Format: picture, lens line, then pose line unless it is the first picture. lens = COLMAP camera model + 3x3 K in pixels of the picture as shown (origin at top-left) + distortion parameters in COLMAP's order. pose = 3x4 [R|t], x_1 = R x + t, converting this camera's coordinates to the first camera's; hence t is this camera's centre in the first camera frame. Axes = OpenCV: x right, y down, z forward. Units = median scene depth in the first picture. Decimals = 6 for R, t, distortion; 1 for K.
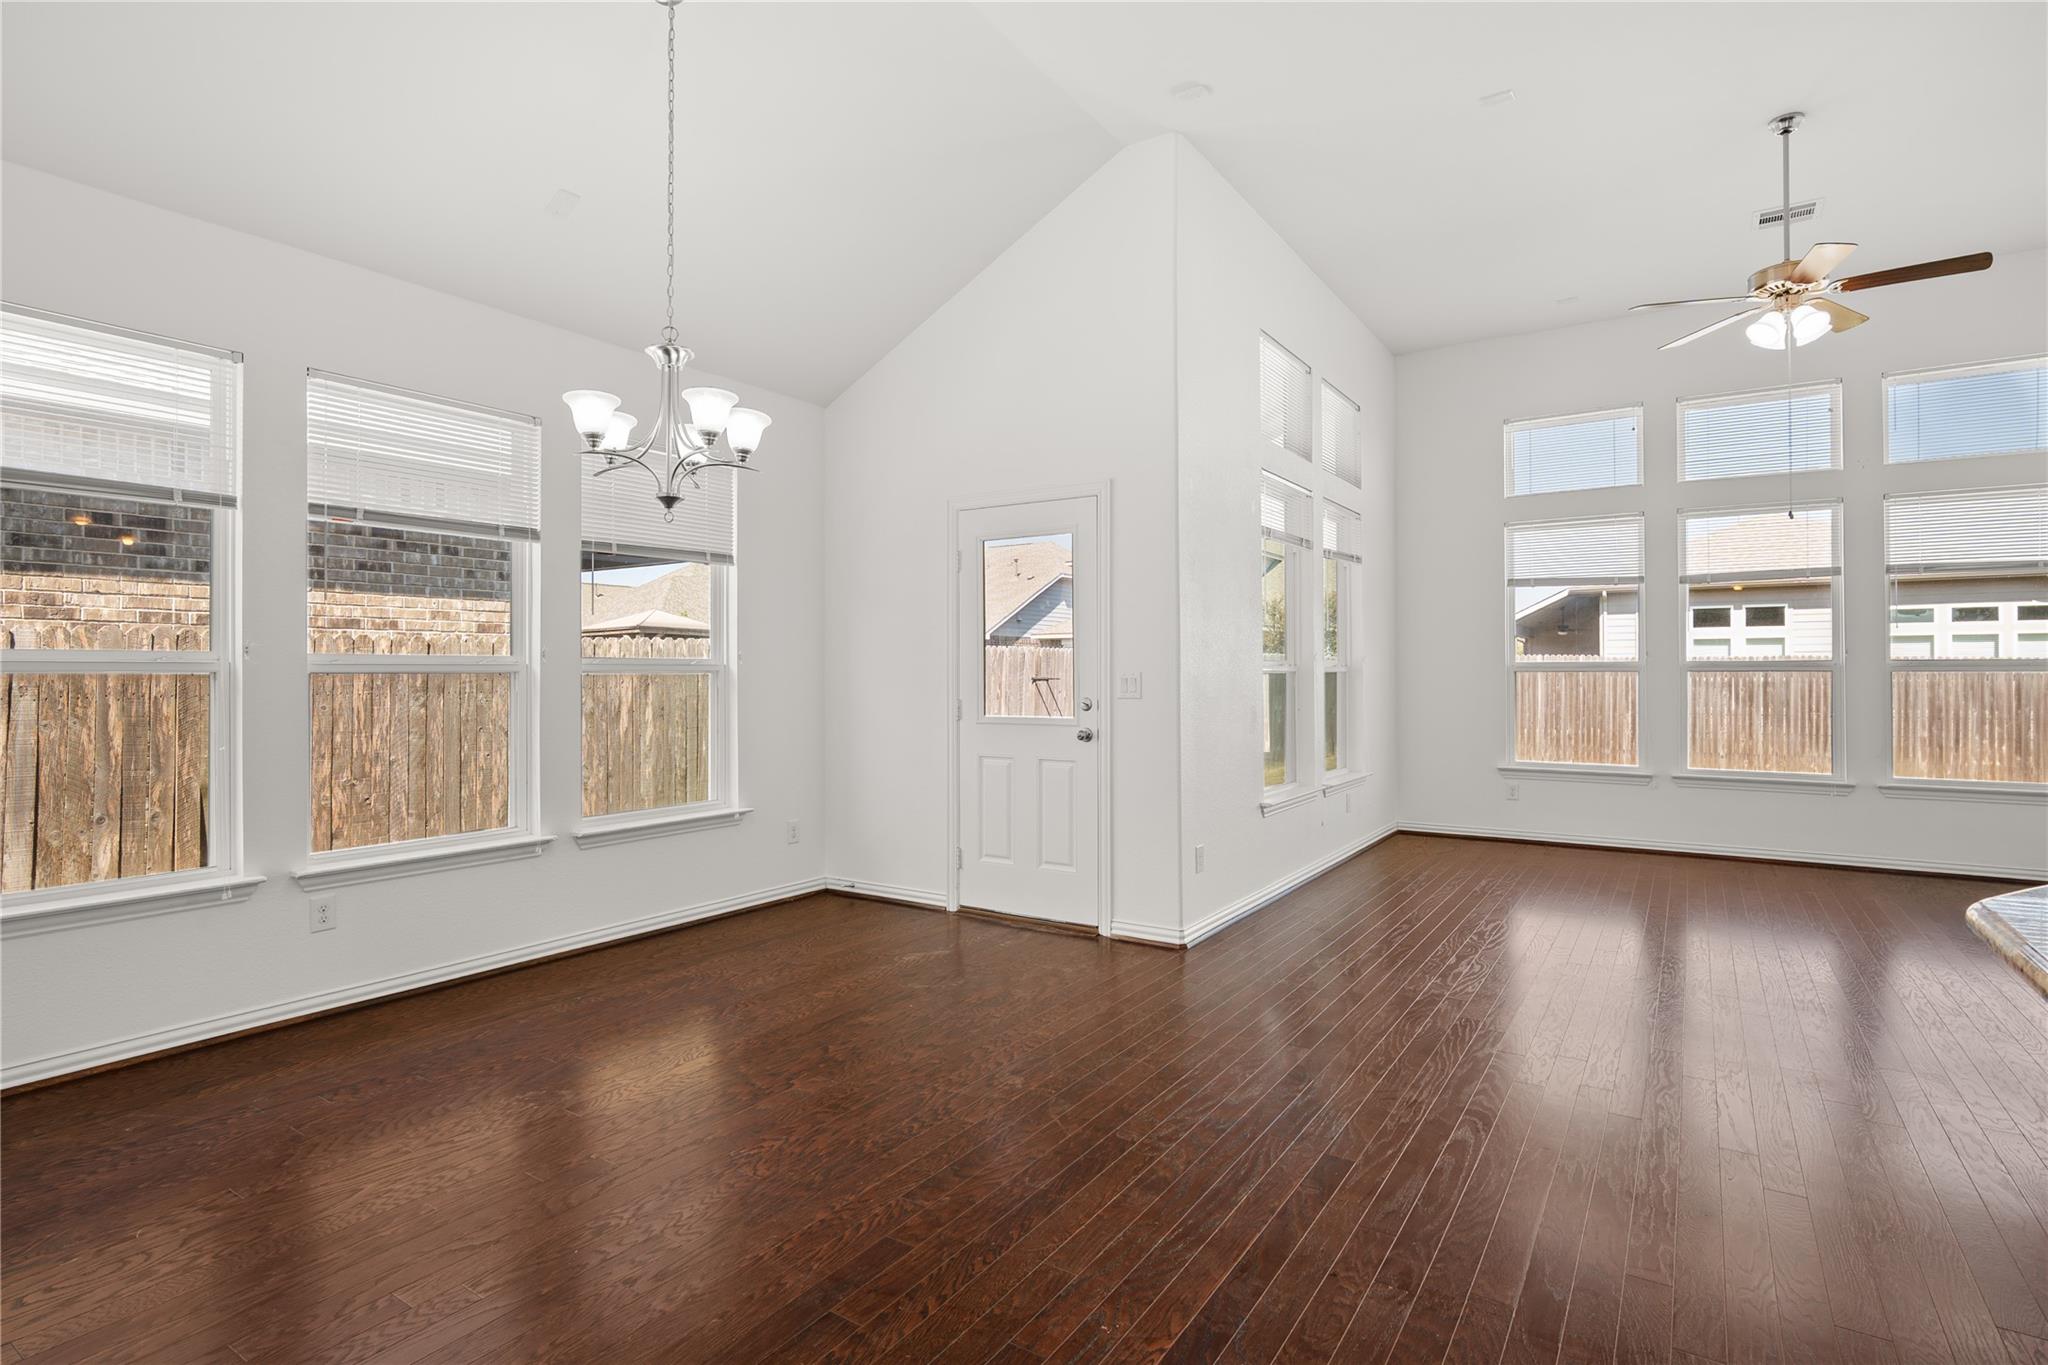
lens RADIAL K [[1021.4, 0, 1038.5], [0, 1021.4, 663.8], [0, 0, 1]] dist [-0.013310, 0.001629]
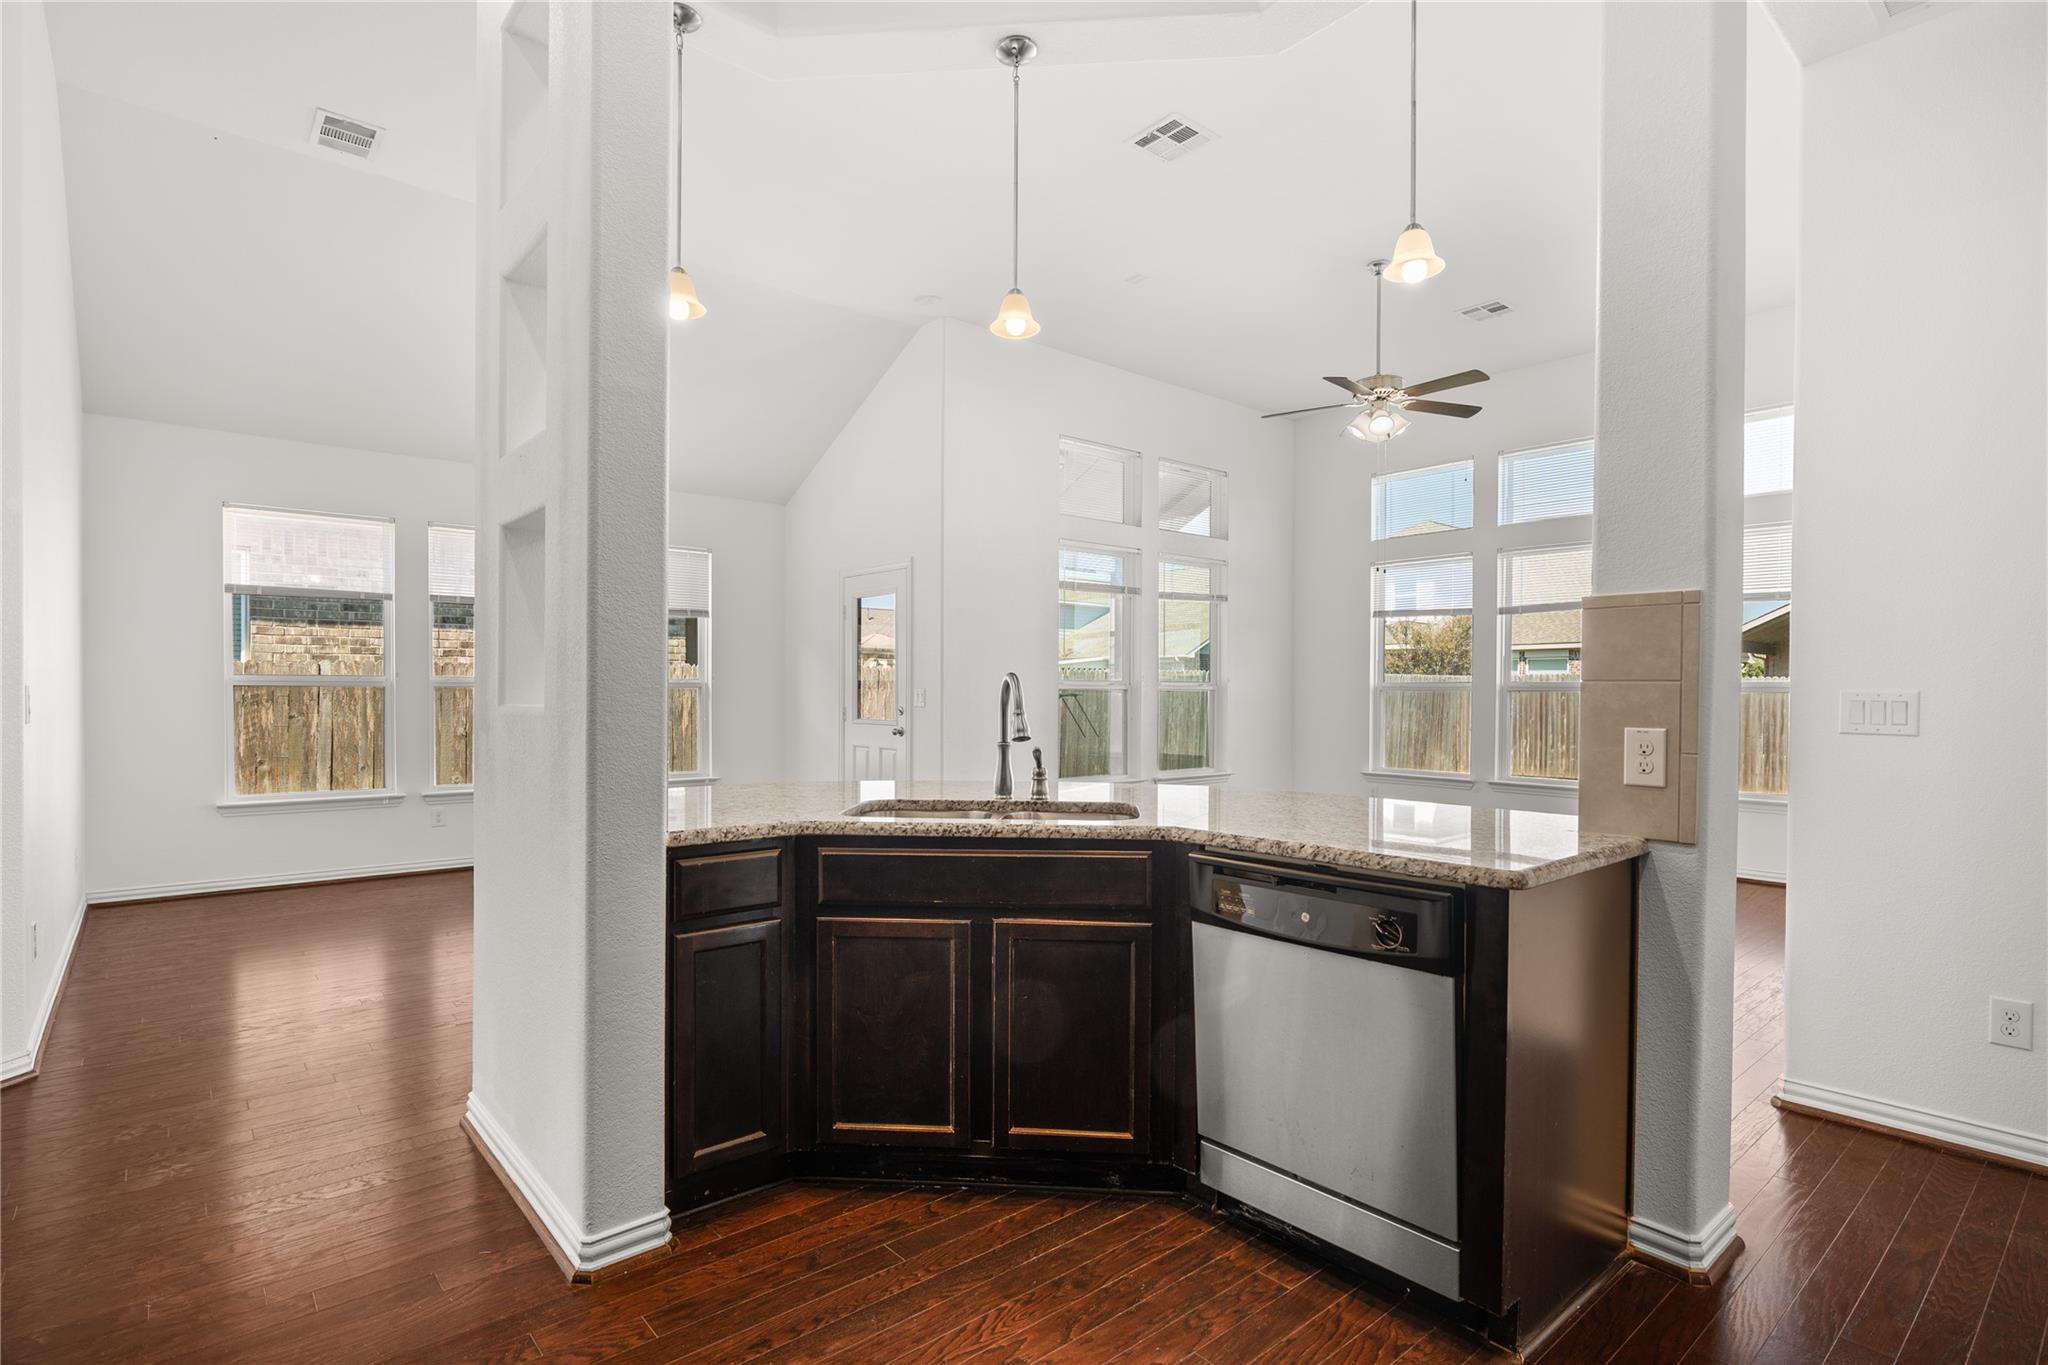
lens RADIAL K [[1021.4, 0, 1025.5], [0, 1021.4, 687.6], [0, 0, 1]] dist [-0.013310, 0.001629]
pose [[0.959020, 0.005213, -0.283289, 0.635985], [-0.003008, 0.999962, 0.008221, -0.005838], [0.283321, -0.007032, 0.958999, -0.355729]]
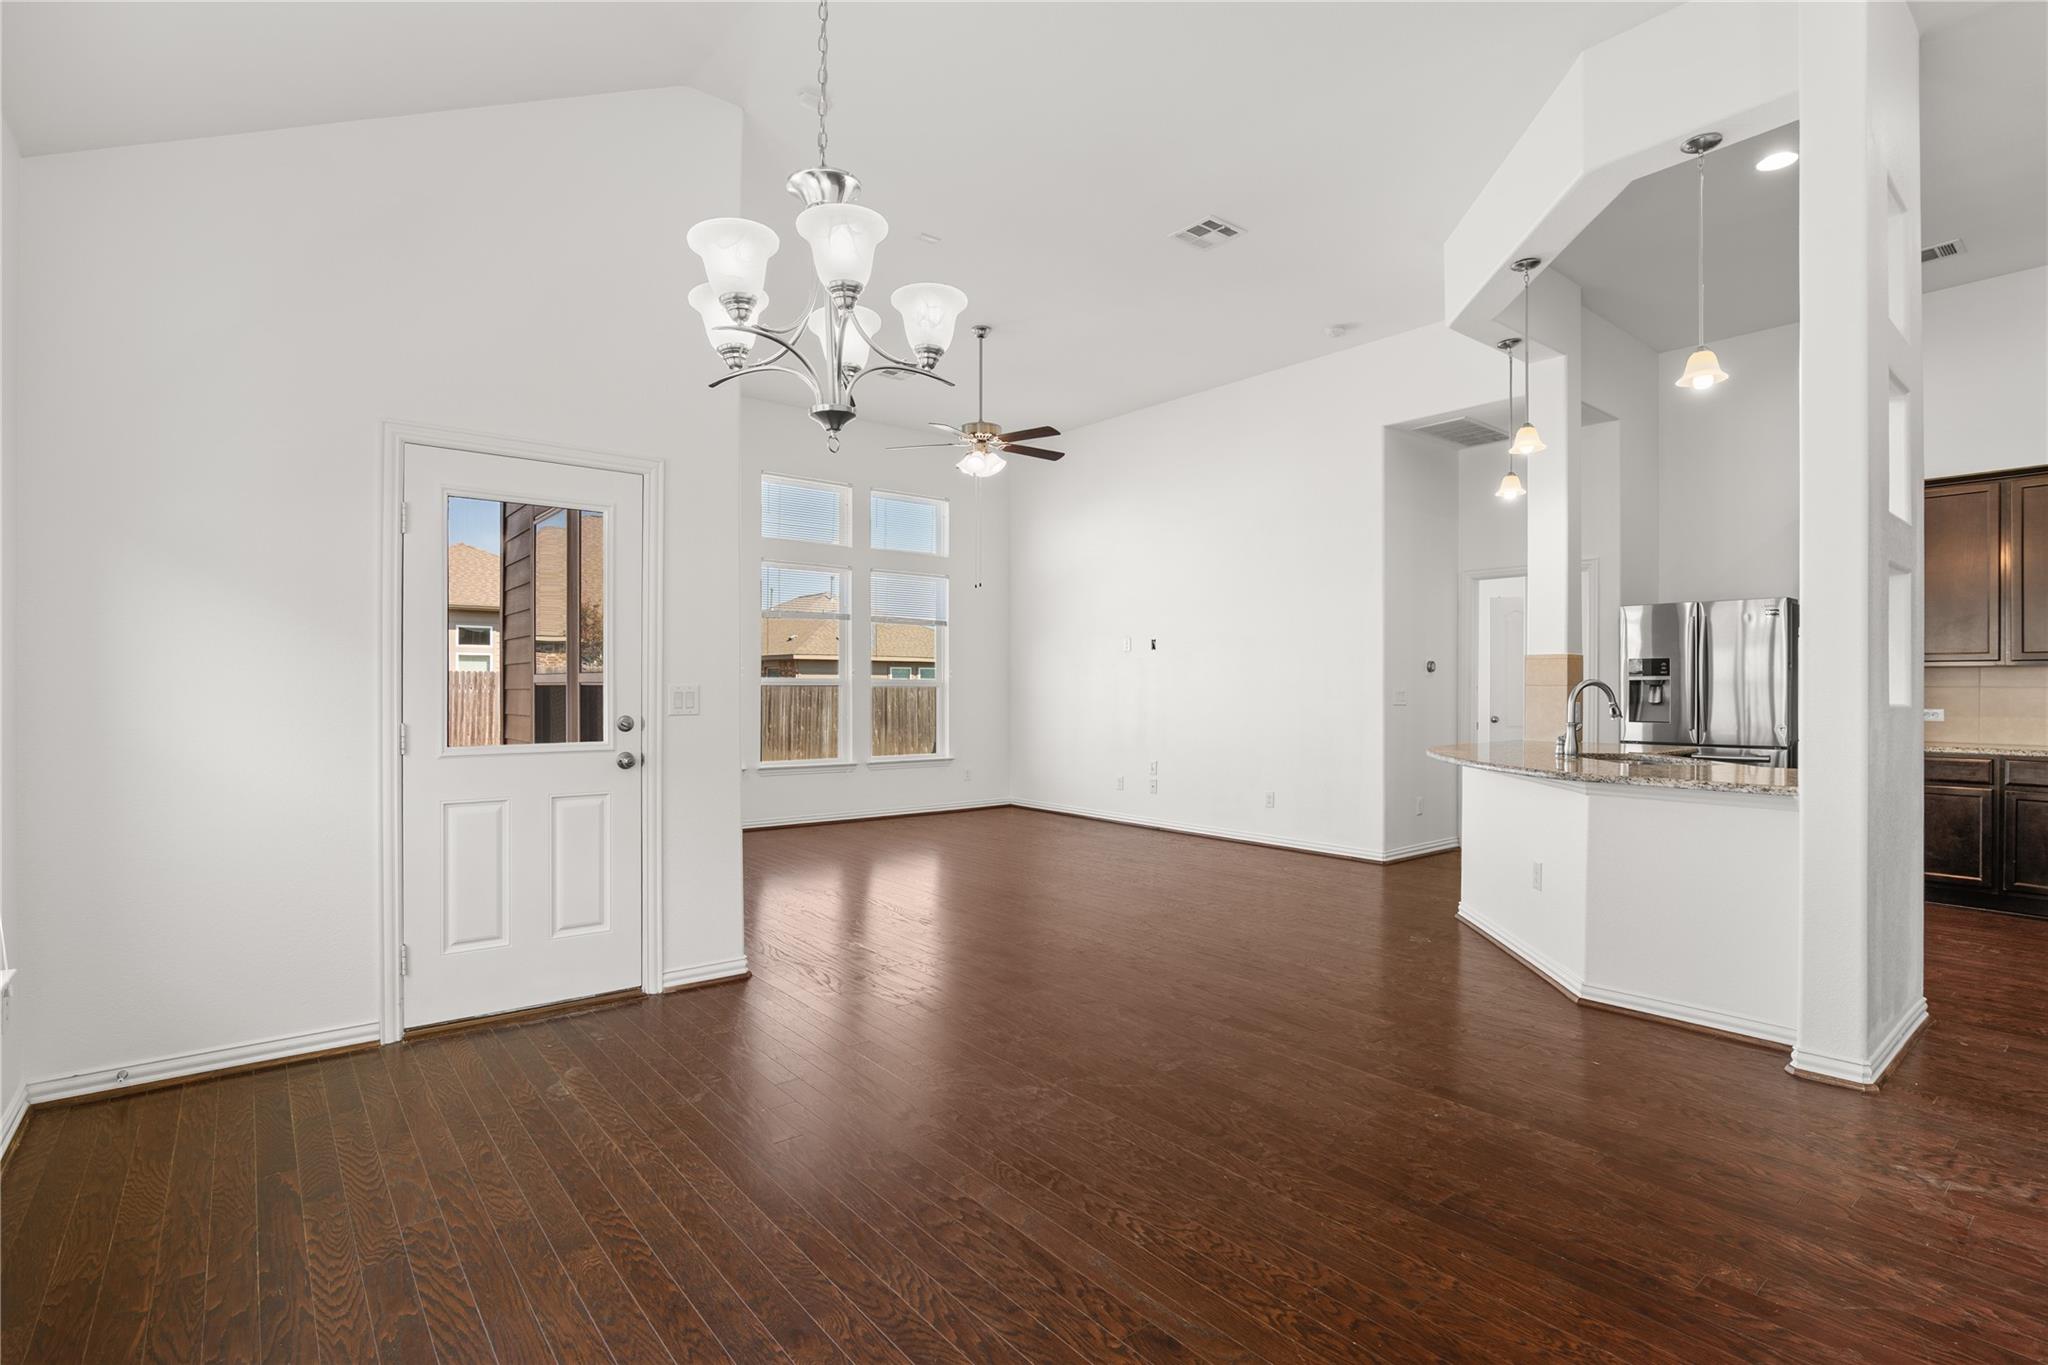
lens RADIAL K [[964.4, 0, 1013.9], [0, 964.4, 690.2], [0, 0, 1]] dist [-0.014588, 0.000827]
pose [[0.308513, 0.000992, 0.951220, -0.598958], [-0.013963, 0.999896, 0.003486, 0.005584], [-0.951118, -0.014358, 0.308494, 0.462773]]
